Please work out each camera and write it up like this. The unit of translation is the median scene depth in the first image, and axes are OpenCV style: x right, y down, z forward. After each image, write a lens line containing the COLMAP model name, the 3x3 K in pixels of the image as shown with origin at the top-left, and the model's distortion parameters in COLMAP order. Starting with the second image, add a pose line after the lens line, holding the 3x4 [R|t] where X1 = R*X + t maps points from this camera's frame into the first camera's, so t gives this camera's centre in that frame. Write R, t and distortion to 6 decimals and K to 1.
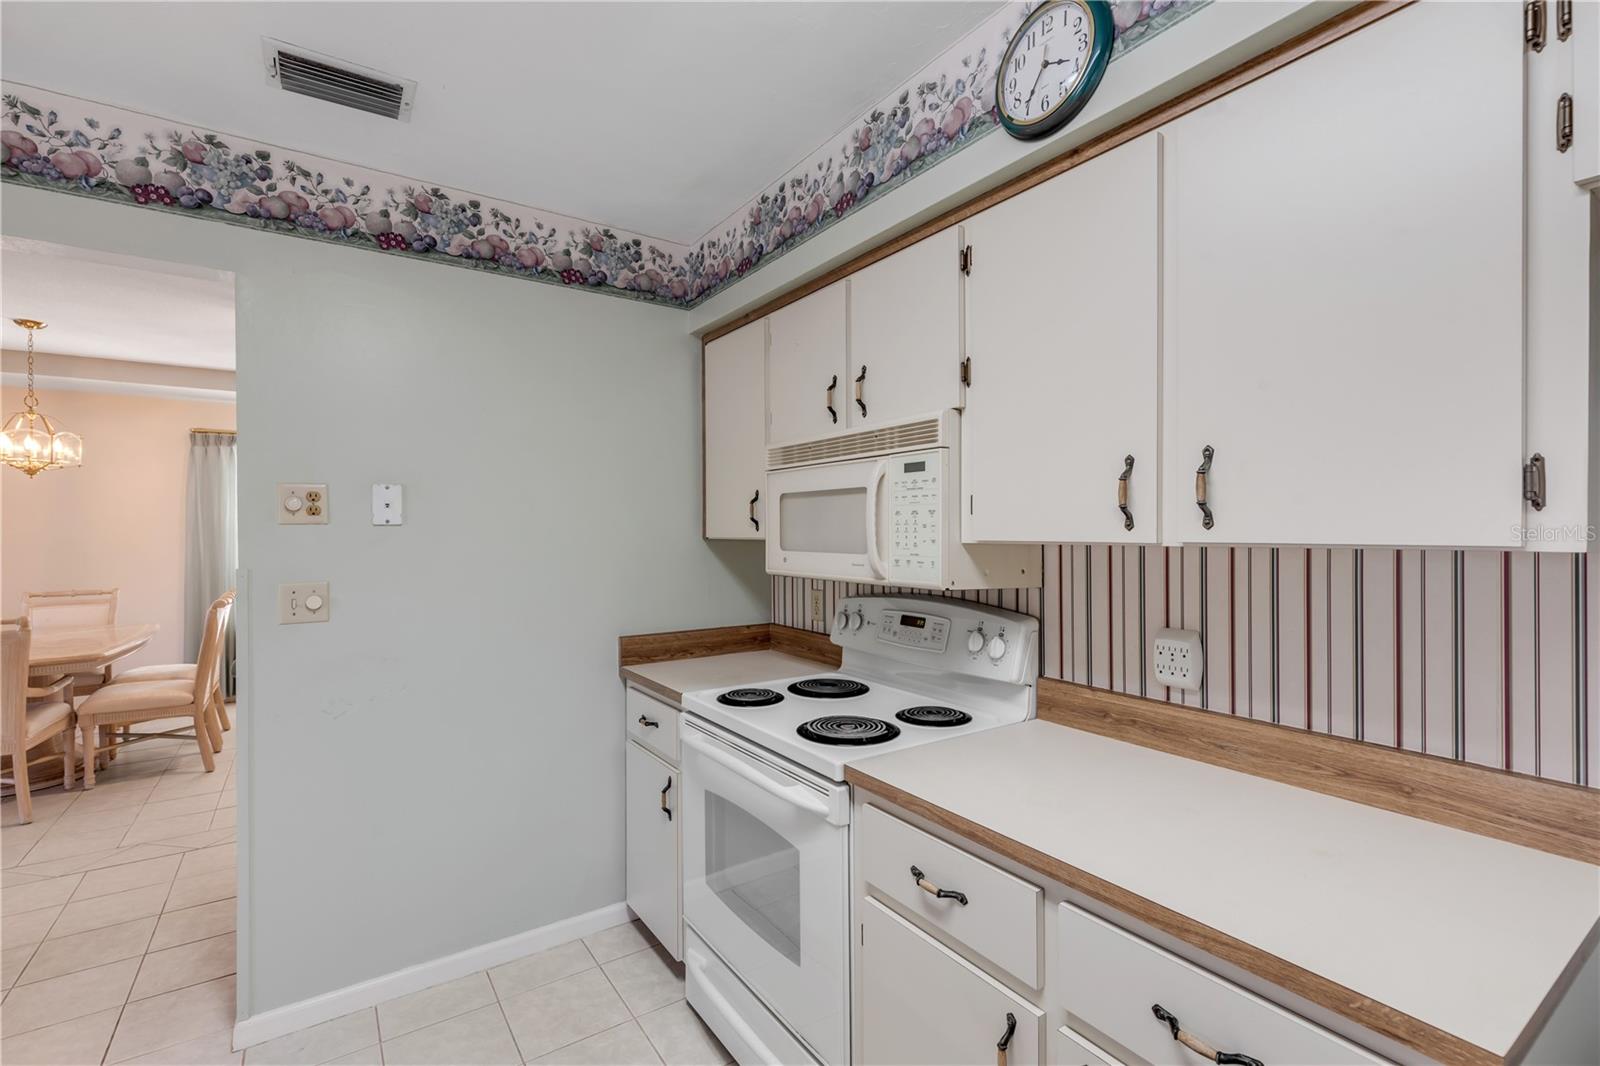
lens RADIAL K [[720.5, 0, 802.3], [0, 720.5, 532.4], [0, 0, 1]] dist [0.001471, -0.001584]
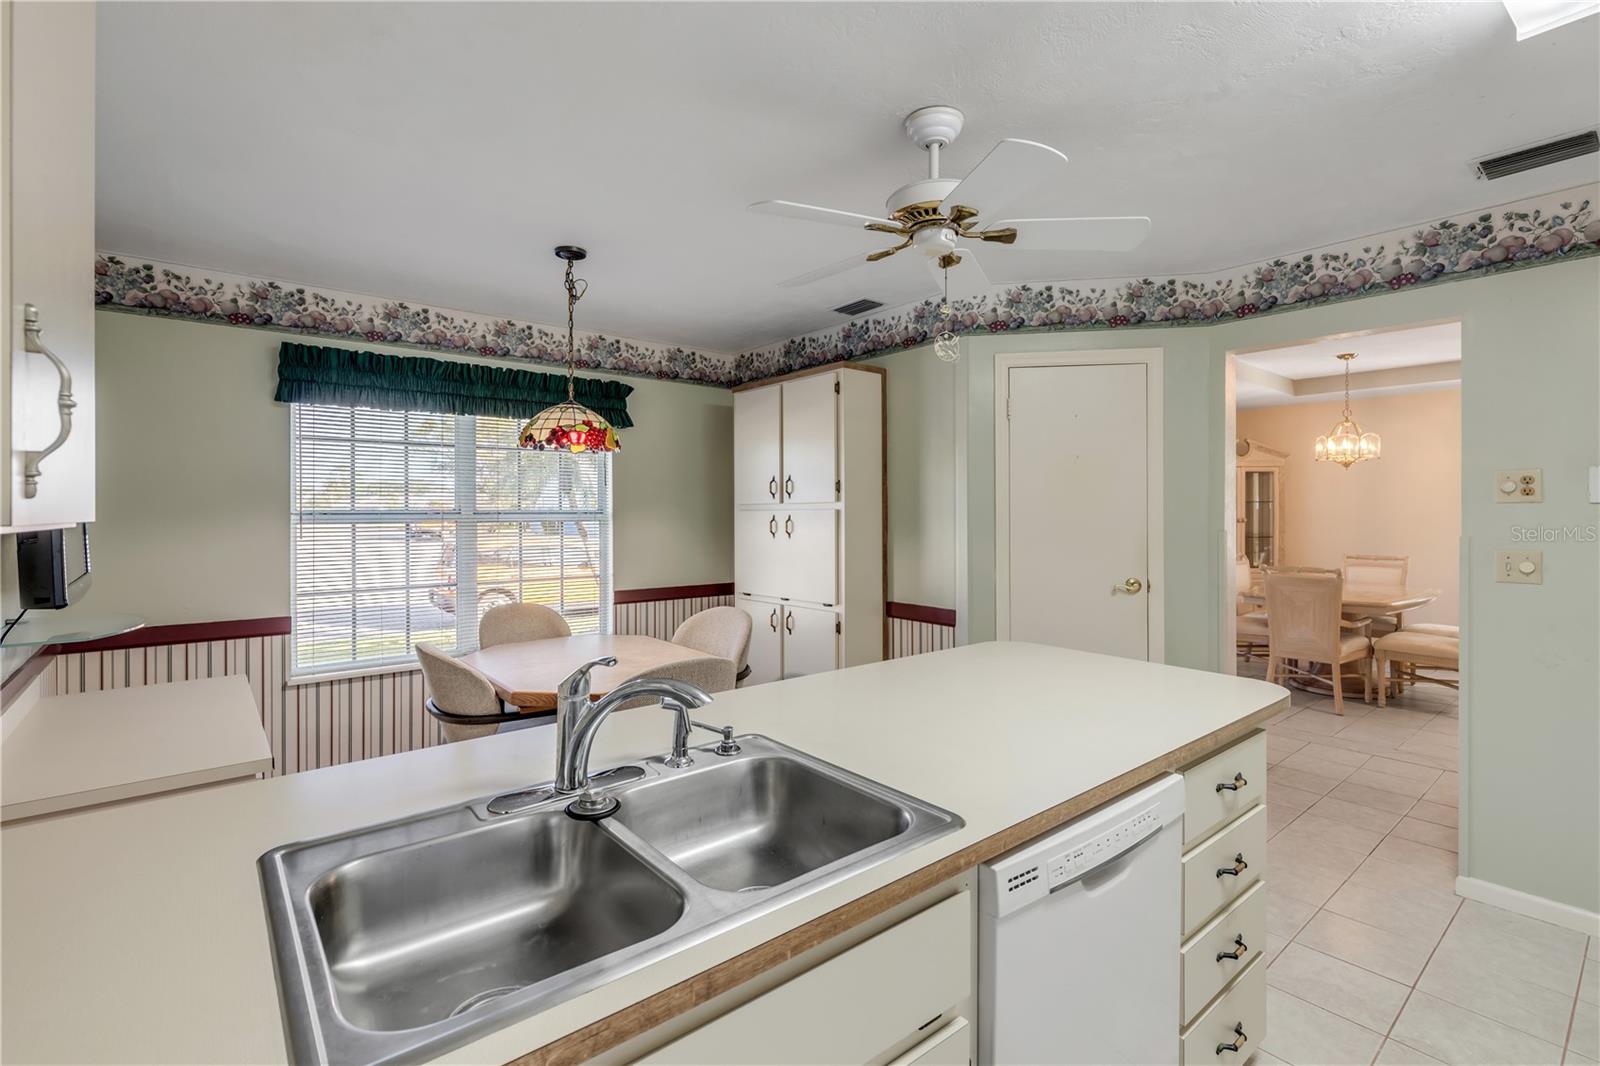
lens RADIAL K [[720.5, 0, 809.9], [0, 720.5, 513.6], [0, 0, 1]] dist [0.001471, -0.001584]
pose [[0.100447, 0.008356, -0.994907, 0.417072], [-0.003158, 0.999962, 0.008080, 0.001014], [0.994937, 0.002331, 0.100469, -0.332111]]
